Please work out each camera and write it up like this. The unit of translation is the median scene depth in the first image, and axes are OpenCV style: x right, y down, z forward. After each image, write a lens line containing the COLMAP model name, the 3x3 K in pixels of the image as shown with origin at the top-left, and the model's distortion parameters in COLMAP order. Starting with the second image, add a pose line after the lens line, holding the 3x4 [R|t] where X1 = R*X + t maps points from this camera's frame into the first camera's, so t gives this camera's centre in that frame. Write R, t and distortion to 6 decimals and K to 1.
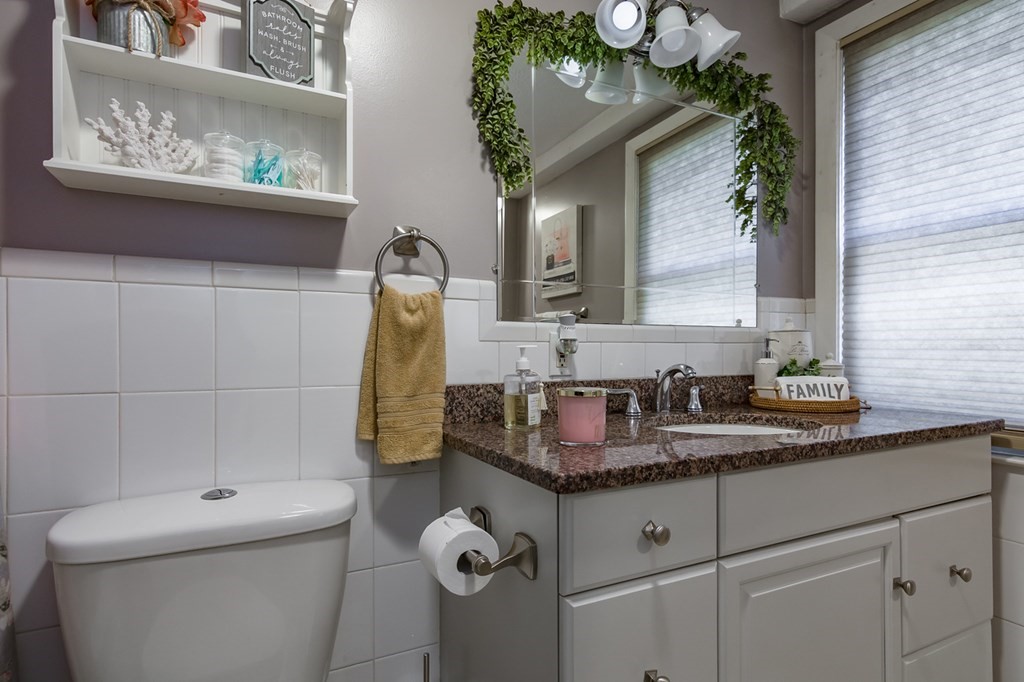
lens RADIAL K [[522.6, 0, 512.0], [0, 522.6, 341.0], [0, 0, 1]] dist [0.000952, 0.000095]
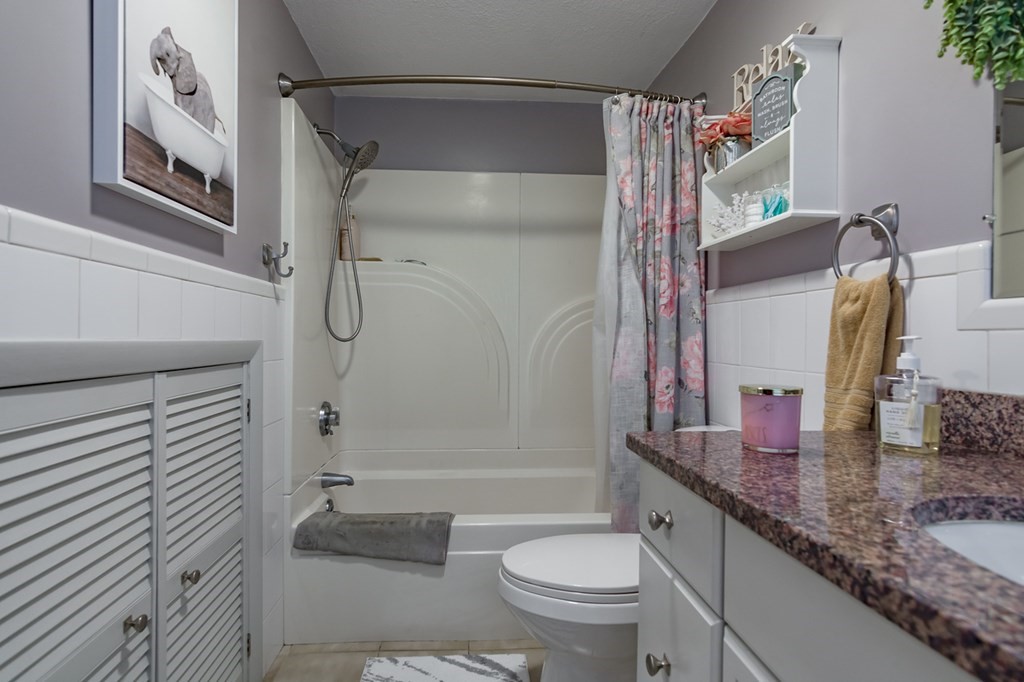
lens RADIAL K [[522.6, 0, 512.0], [0, 522.6, 341.0], [0, 0, 1]] dist [0.000952, 0.000095]
pose [[-0.363248, -0.000394, -0.931692, 1.038260], [0.002363, 0.999996, -0.001345, 0.017588], [0.931689, -0.002690, -0.363246, 0.863140]]
